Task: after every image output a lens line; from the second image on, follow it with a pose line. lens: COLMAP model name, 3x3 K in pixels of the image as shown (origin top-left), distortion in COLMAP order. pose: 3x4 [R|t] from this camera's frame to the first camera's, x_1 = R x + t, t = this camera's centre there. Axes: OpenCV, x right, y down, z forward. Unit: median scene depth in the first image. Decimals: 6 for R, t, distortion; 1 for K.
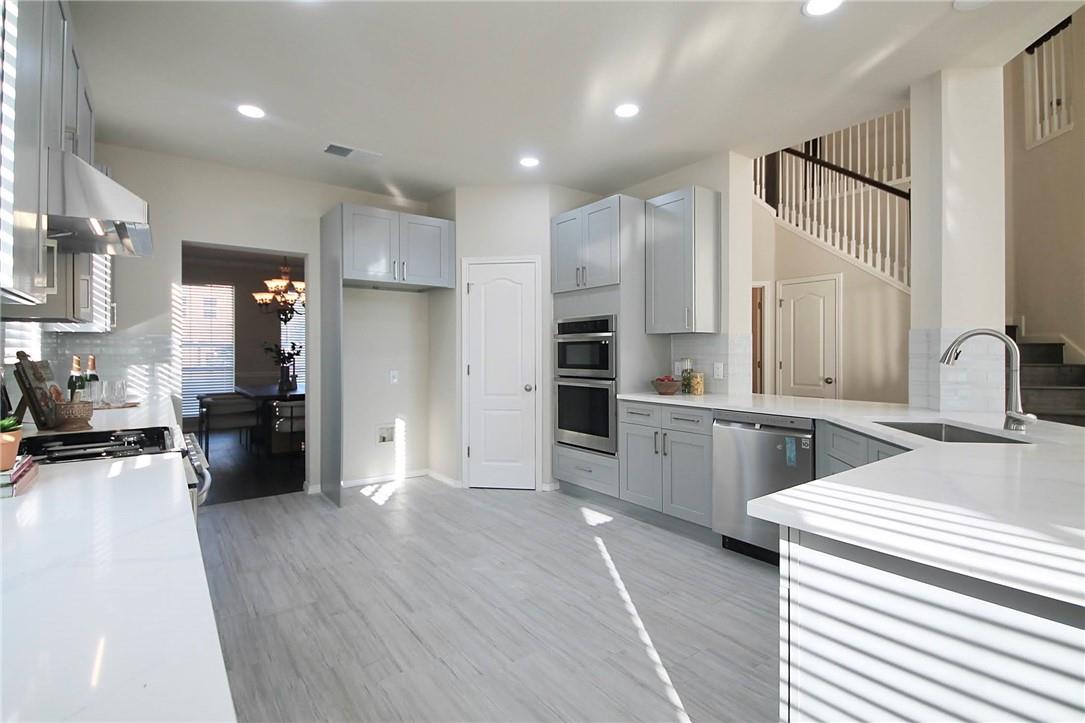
lens RADIAL K [[518.7, 0, 541.2], [0, 518.7, 352.0], [0, 0, 1]] dist [0.001172, -0.000239]
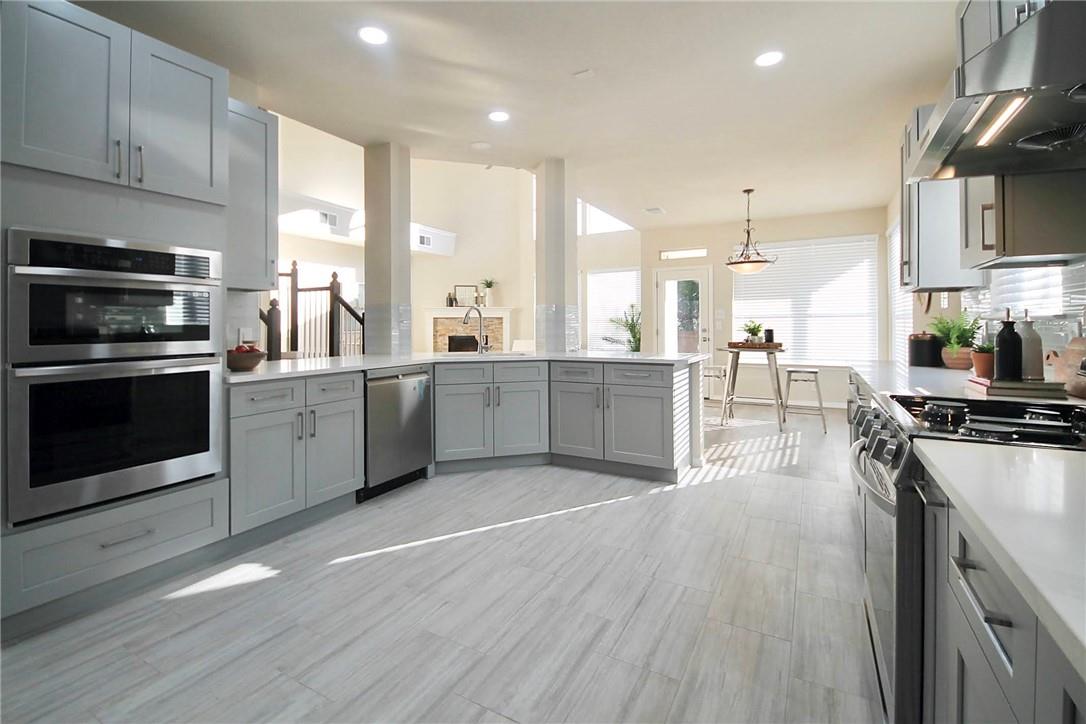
lens RADIAL K [[490.1, 0, 534.3], [0, 490.1, 321.9], [0, 0, 1]] dist [-0.023567, -0.001122]
pose [[-0.410451, 0.007107, 0.911855, -0.812842], [0.015796, 0.999875, -0.000682, 0.021346], [-0.911746, 0.014124, -0.410512, 1.270243]]
